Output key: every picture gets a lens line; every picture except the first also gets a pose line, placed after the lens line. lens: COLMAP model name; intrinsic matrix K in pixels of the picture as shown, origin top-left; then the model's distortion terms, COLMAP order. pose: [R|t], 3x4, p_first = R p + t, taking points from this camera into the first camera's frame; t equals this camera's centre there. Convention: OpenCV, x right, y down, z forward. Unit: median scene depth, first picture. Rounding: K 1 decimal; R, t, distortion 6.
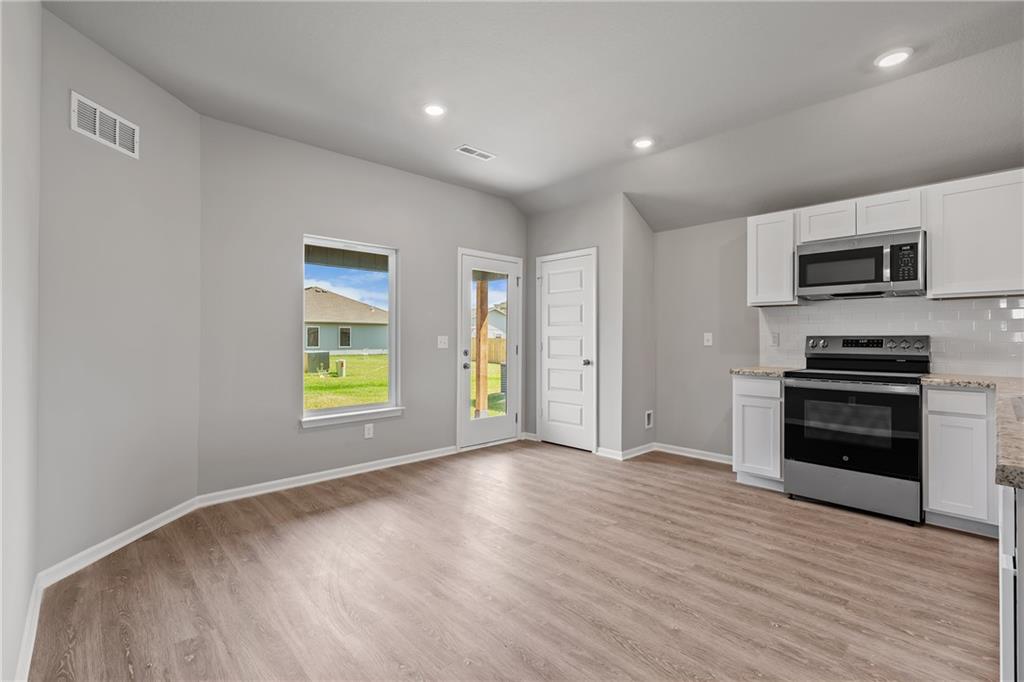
lens RADIAL K [[459.7, 0, 500.8], [0, 459.7, 336.9], [0, 0, 1]] dist [-0.007299, 0.001926]
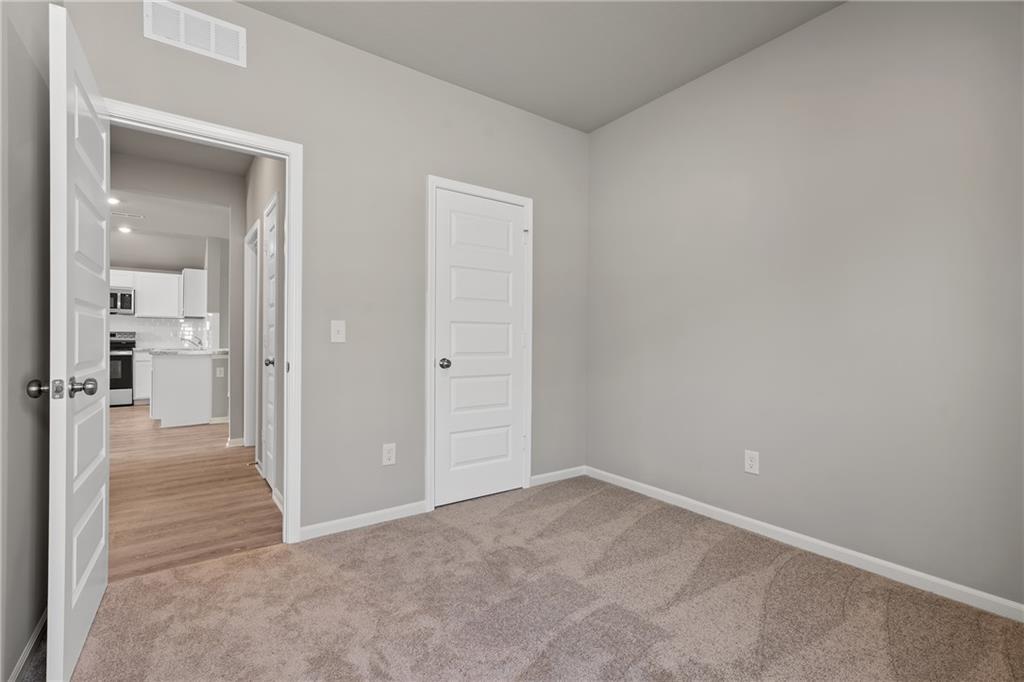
lens RADIAL K [[459.7, 0, 507.2], [0, 459.7, 340.7], [0, 0, 1]] dist [-0.007299, 0.001926]
pose [[0.123050, -0.002081, 0.992398, -1.074727], [-0.007736, 0.999965, 0.003056, 0.018637], [-0.992370, -0.008053, 0.123030, -1.096963]]
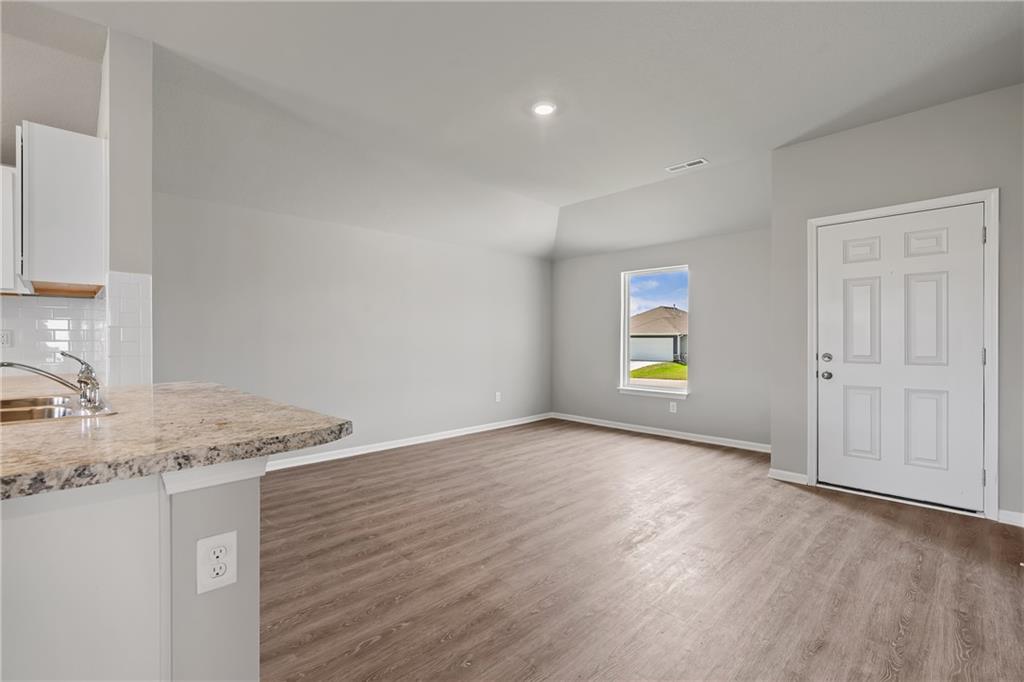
lens RADIAL K [[459.7, 0, 510.7], [0, 459.7, 343.6], [0, 0, 1]] dist [-0.007299, 0.001926]
pose [[-0.031633, -0.013246, 0.999412, 0.108713], [0.000108, 0.999912, 0.013256, 0.002488], [-0.999500, 0.000527, -0.031629, -0.074172]]
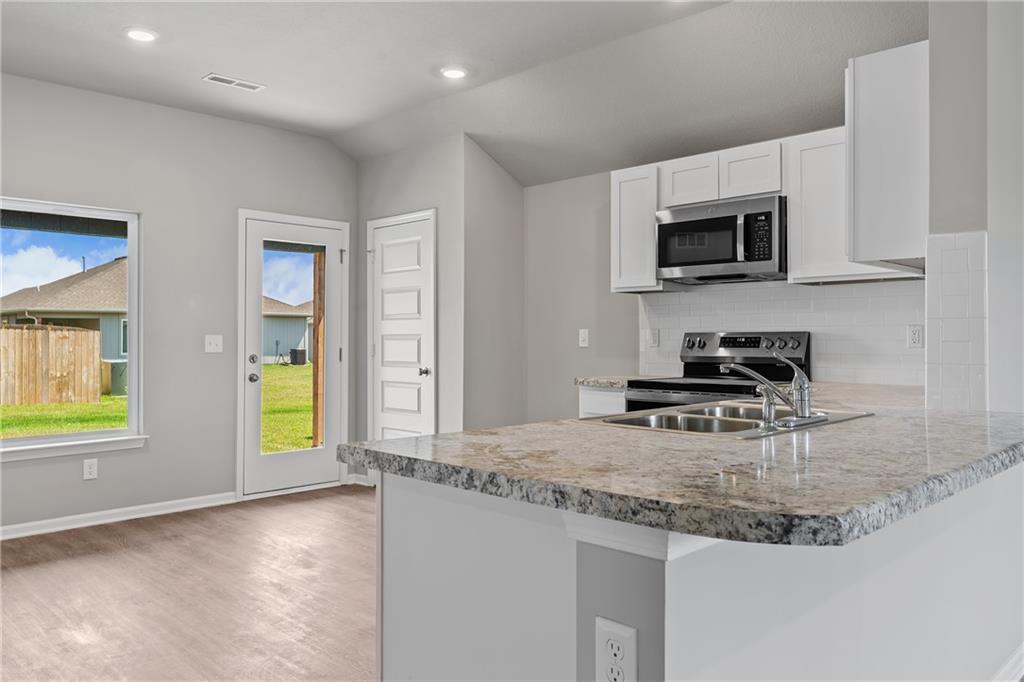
lens RADIAL K [[766.0, 0, 489.5], [0, 766.0, 328.1], [0, 0, 1]] dist [0.024670, -0.006772]
pose [[0.999704, -0.004169, 0.023983, 0.336478], [0.004403, 0.999943, -0.009750, 0.000984], [-0.023941, 0.009853, 0.999665, -0.235627]]
